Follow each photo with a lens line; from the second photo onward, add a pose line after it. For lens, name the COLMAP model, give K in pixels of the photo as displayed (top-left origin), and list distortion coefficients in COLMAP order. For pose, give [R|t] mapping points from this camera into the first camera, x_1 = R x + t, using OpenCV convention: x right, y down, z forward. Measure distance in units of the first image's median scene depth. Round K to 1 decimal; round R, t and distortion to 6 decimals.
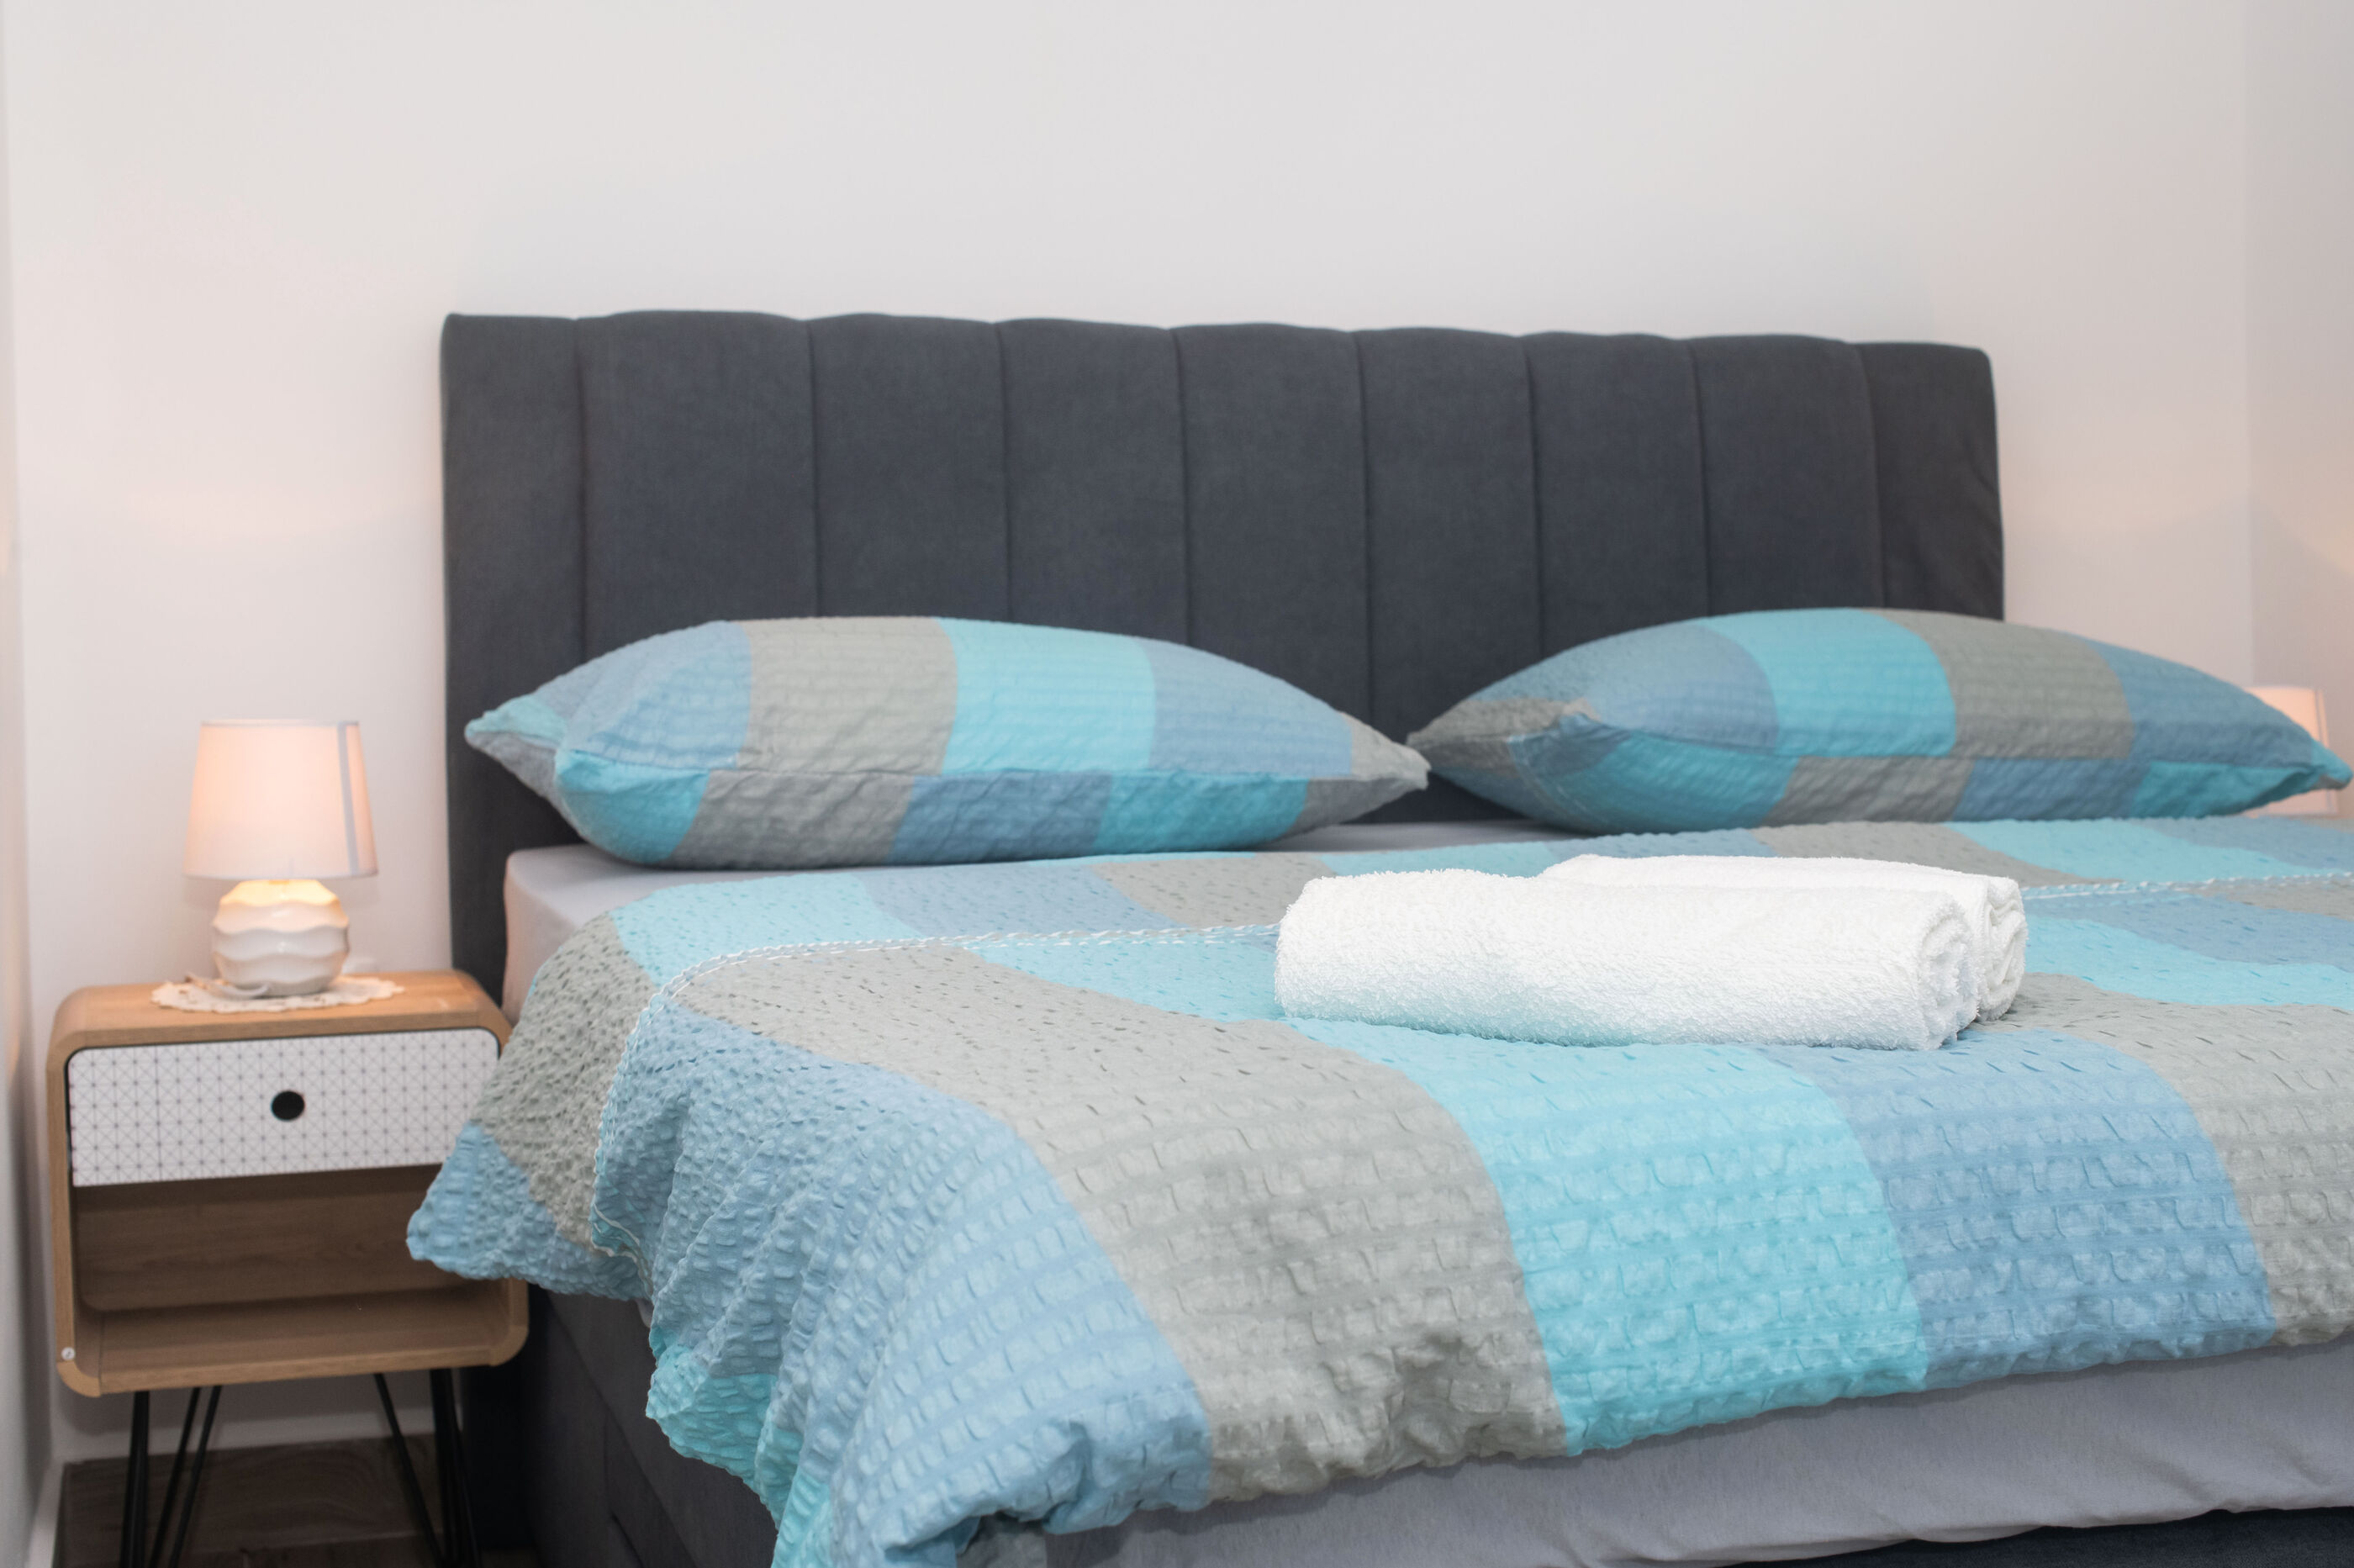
lens RADIAL K [[3295.7, 0, 990.0], [0, 3295.7, 783.3], [0, 0, 1]] dist [-0.020319, -0.051862]
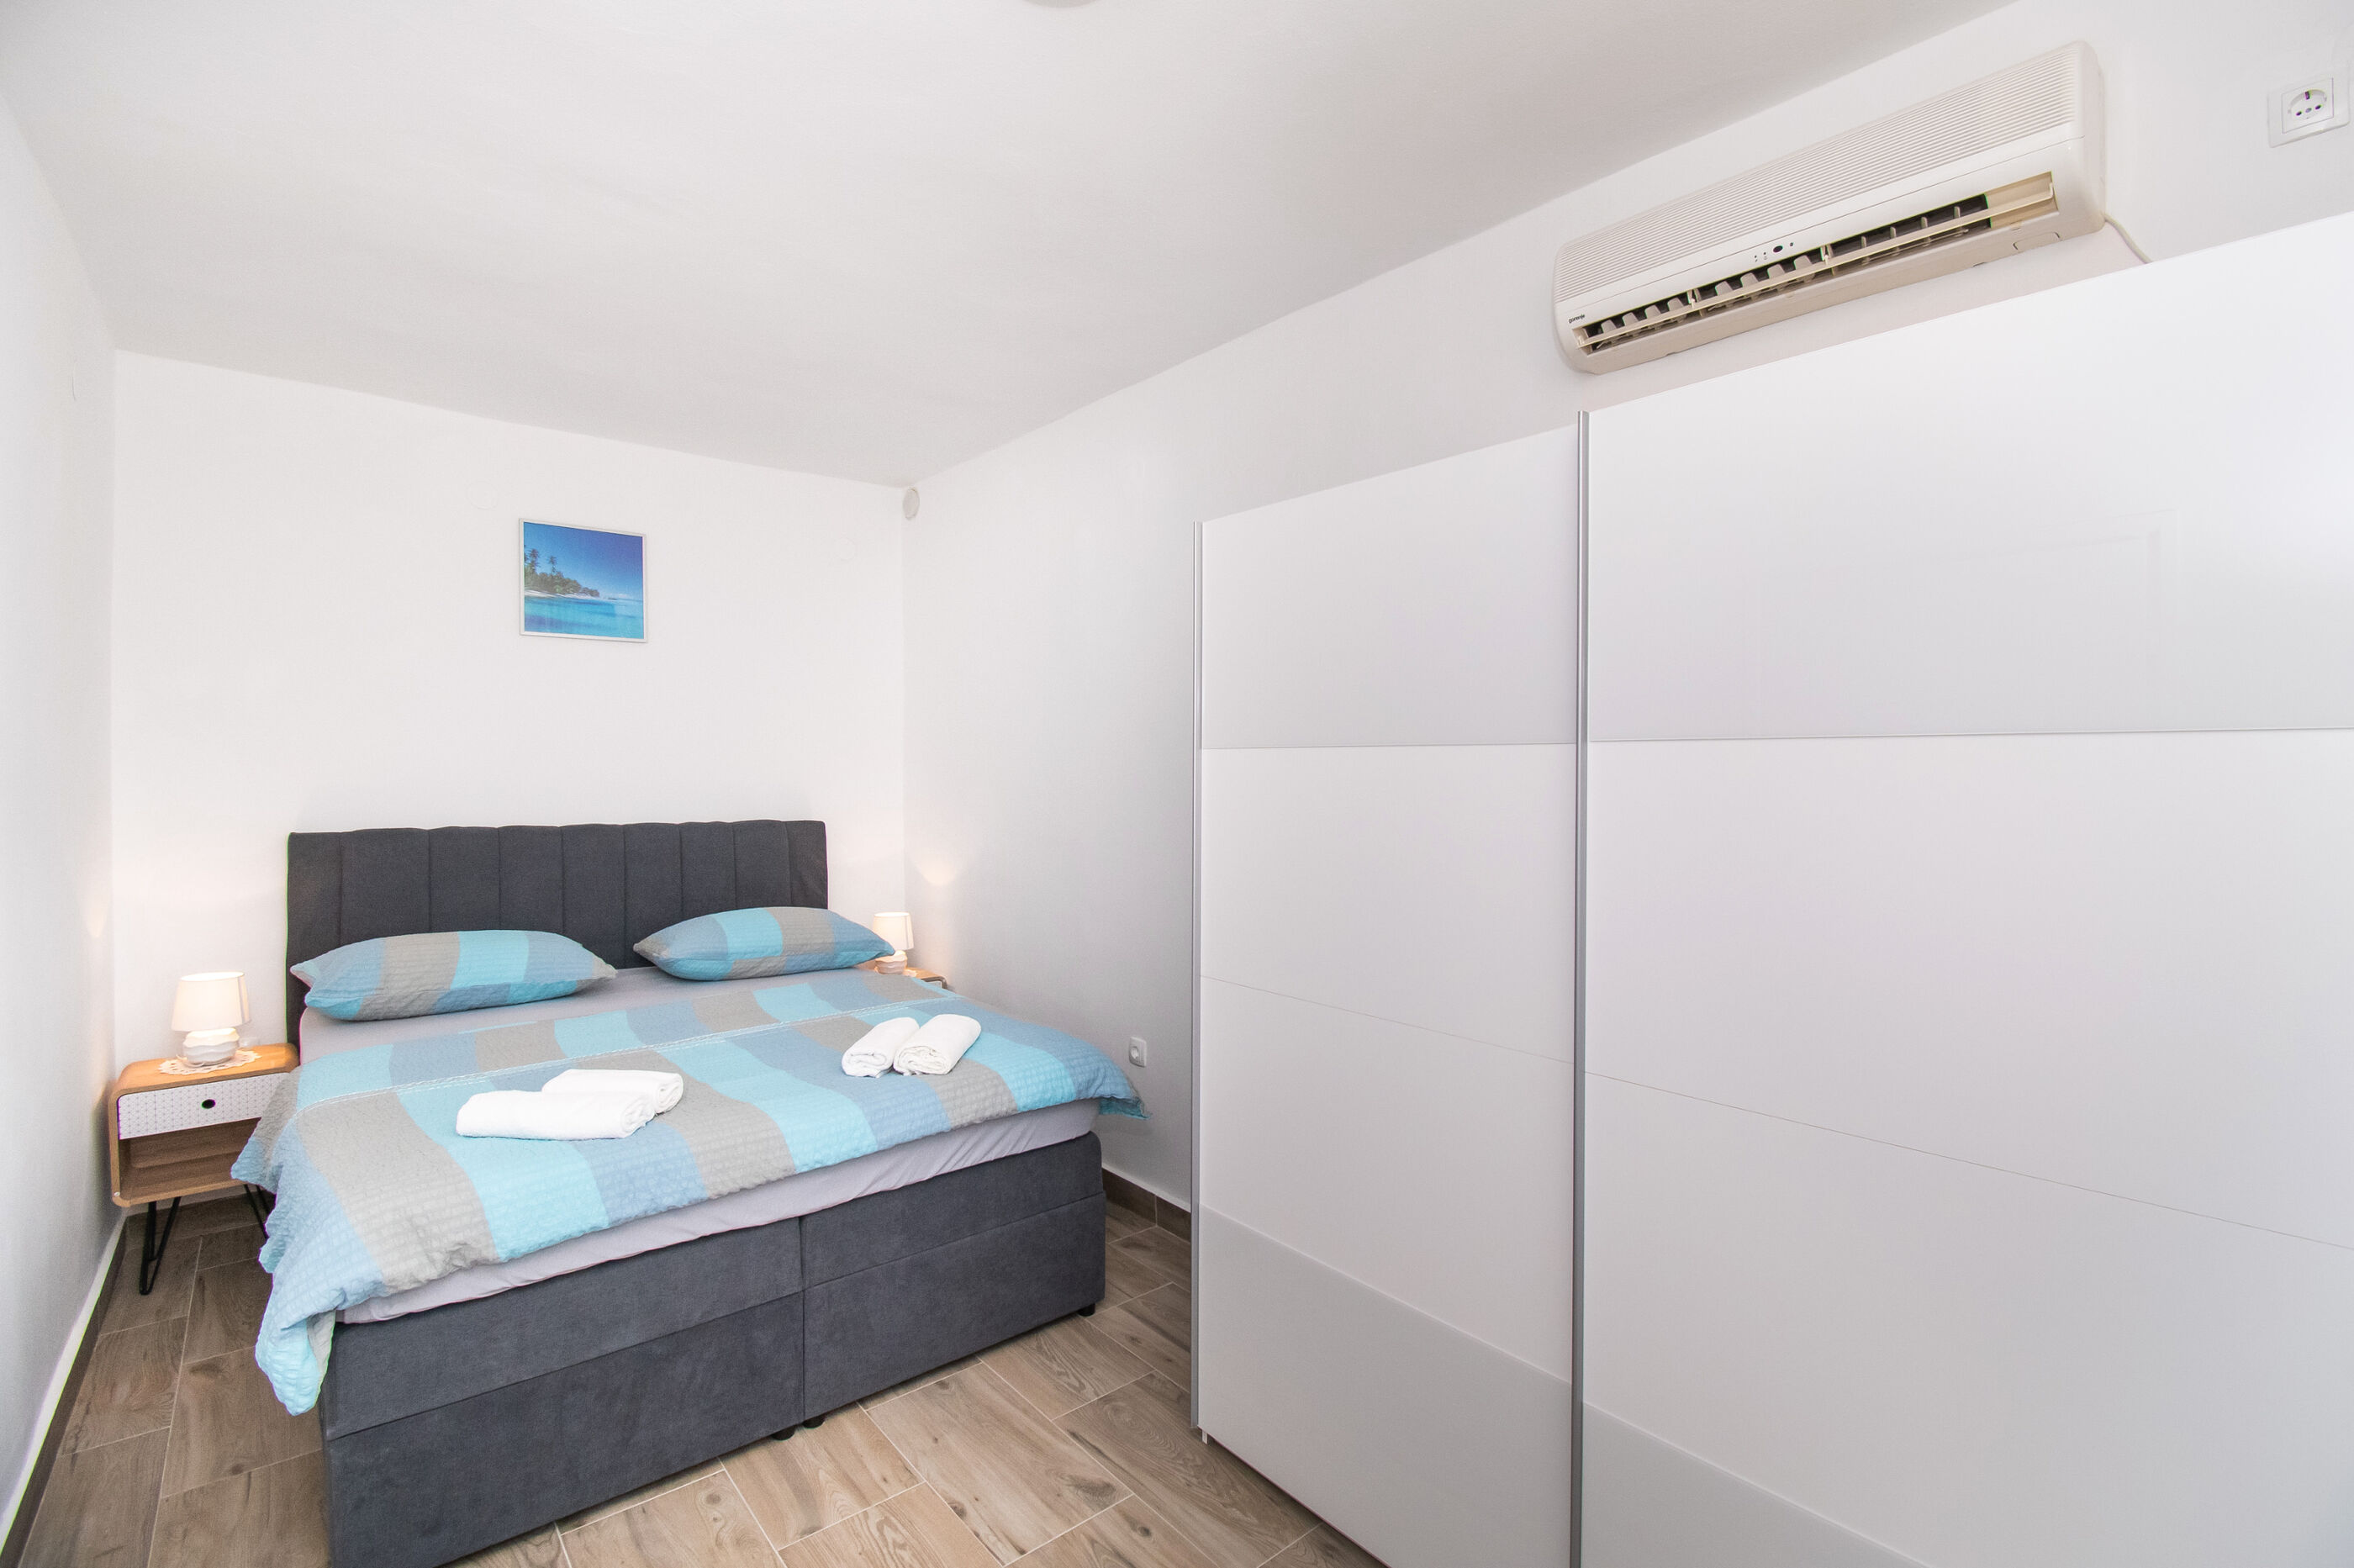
lens RADIAL K [[1092.9, 0, 1208.2], [0, 1092.9, 730.8], [0, 0, 1]] dist [0.004967, -0.016630]
pose [[0.907542, 0.025773, 0.419171, 0.380571], [-0.012242, 0.999315, -0.034937, -0.419421], [-0.419784, 0.026575, 0.907235, -0.628334]]
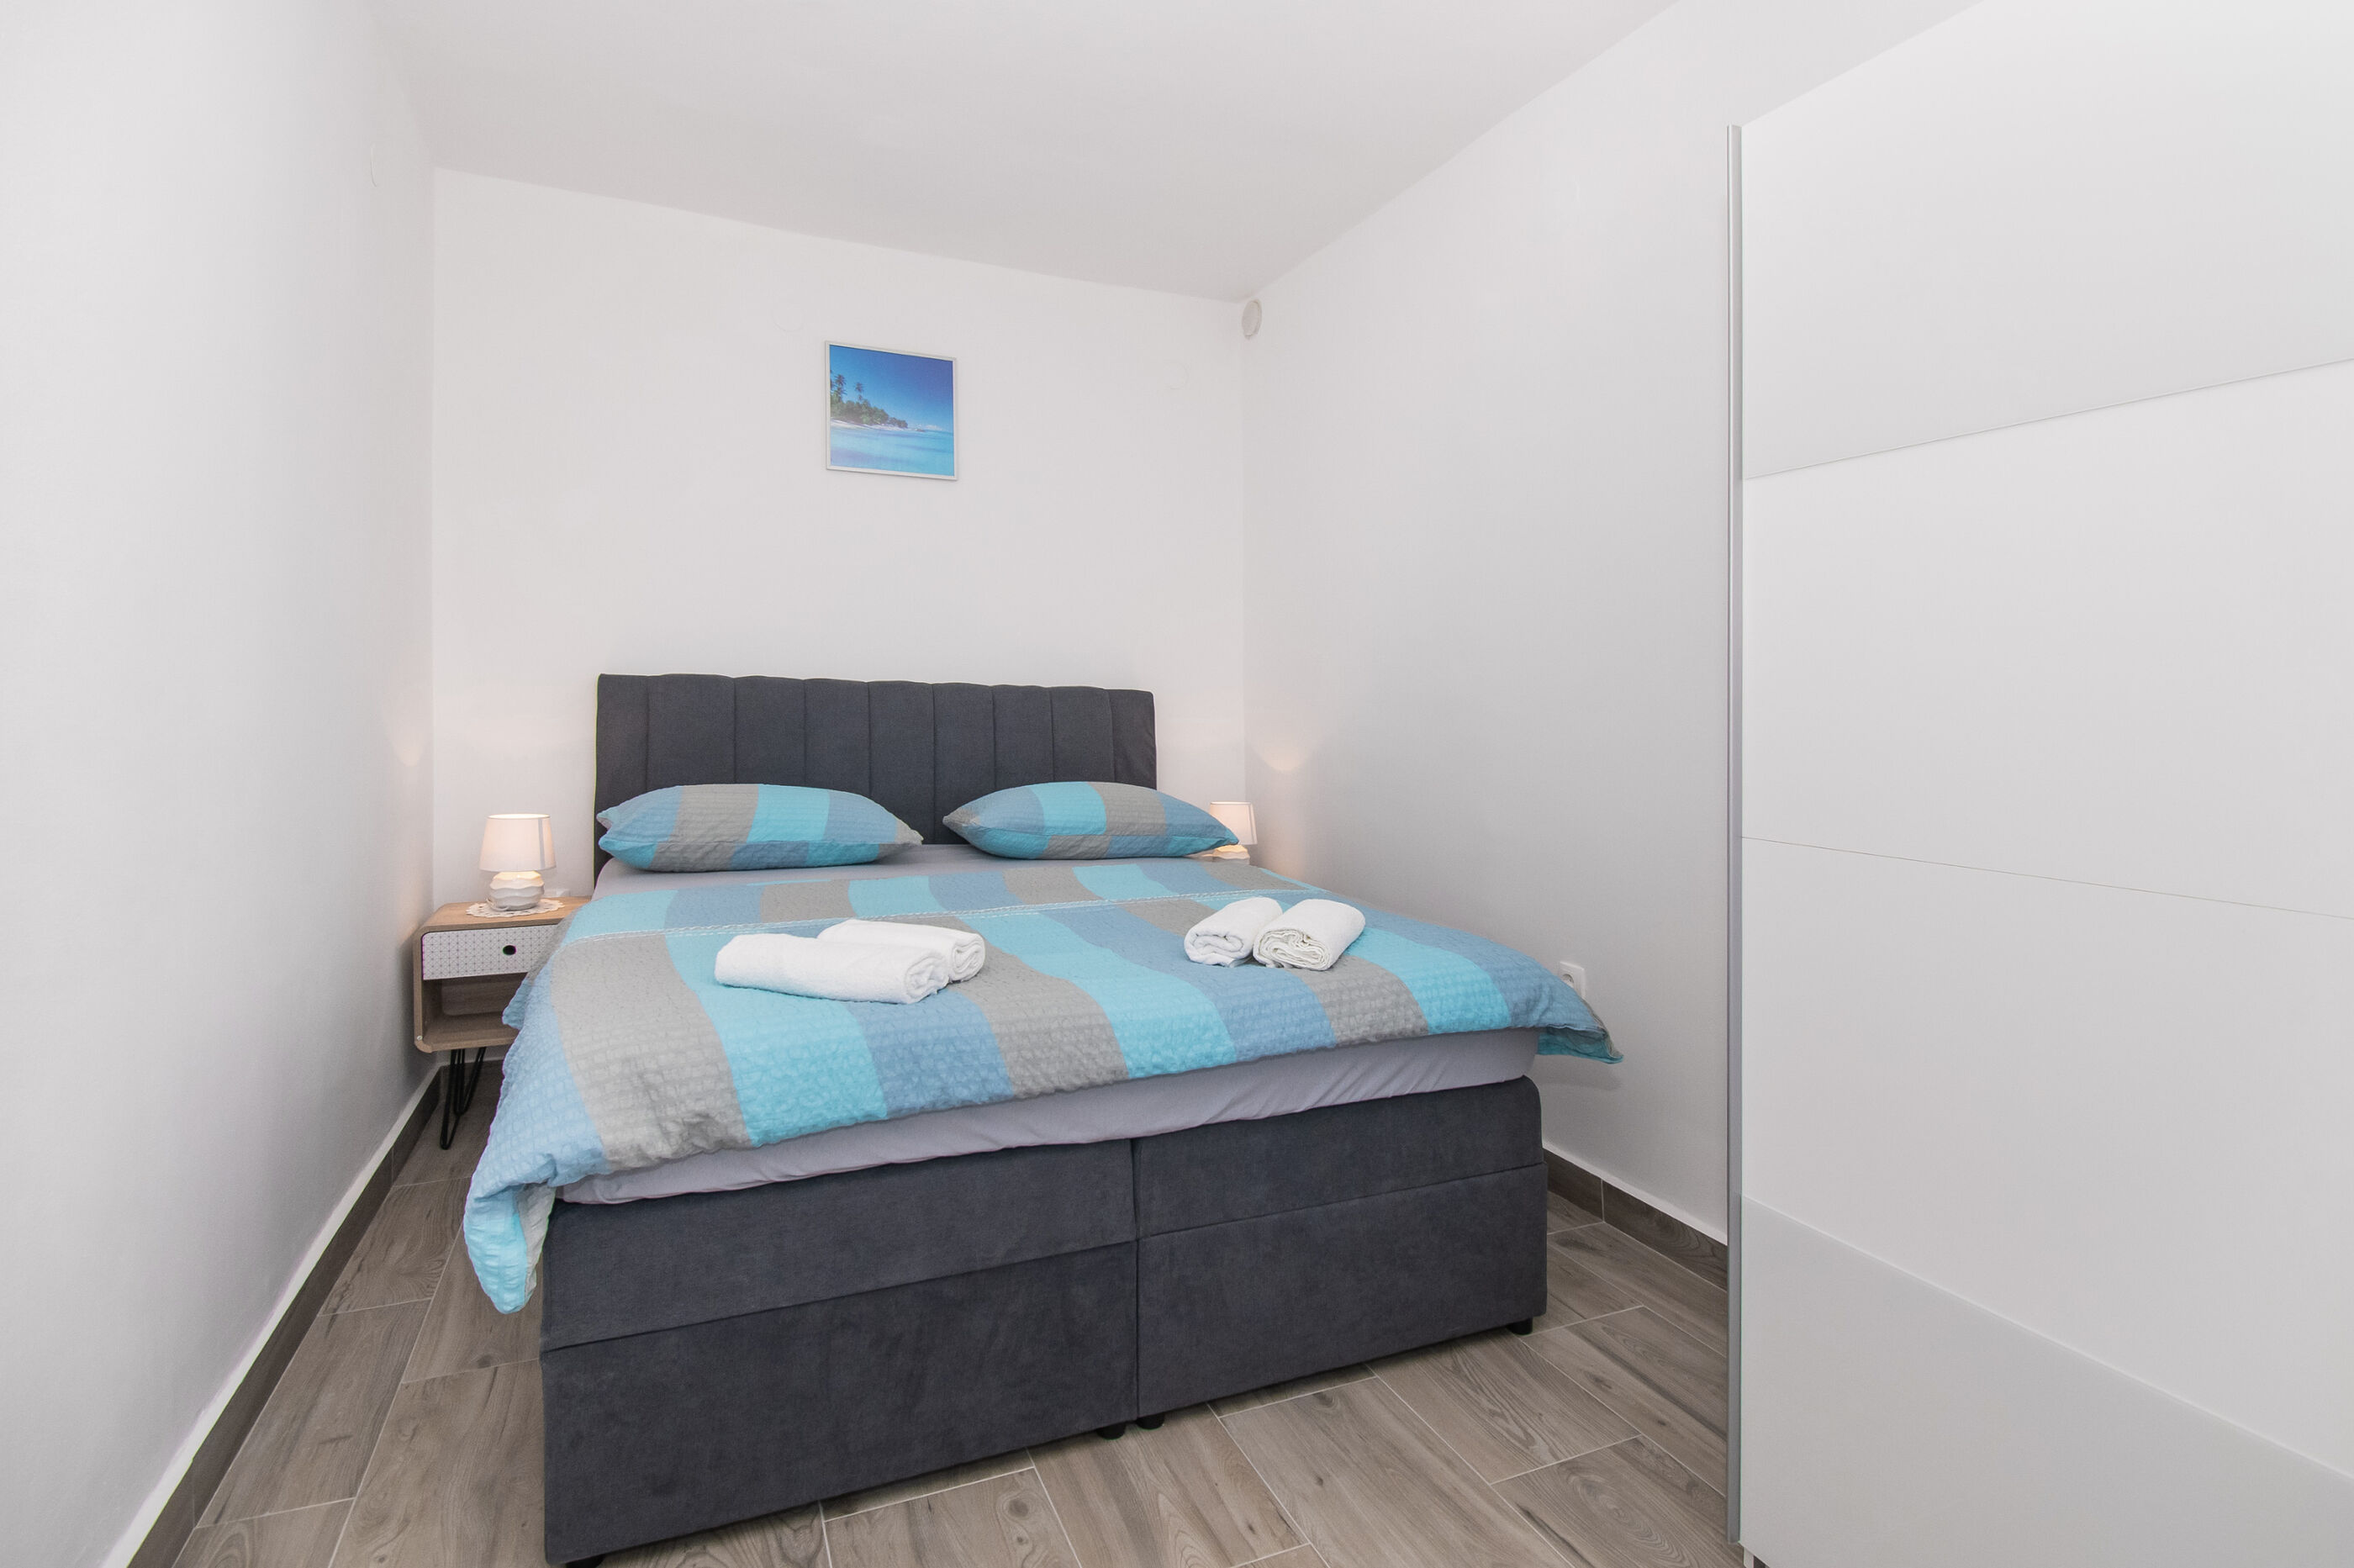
lens RADIAL K [[1136.9, 0, 1177.0], [0, 1136.9, 784.0], [0, 0, 1]] dist [-0.001833, -0.001523]
pose [[0.991340, 0.021060, 0.129619, 0.409826], [-0.026291, 0.998902, 0.038778, -0.182121], [-0.128660, -0.041850, 0.990805, -0.091133]]
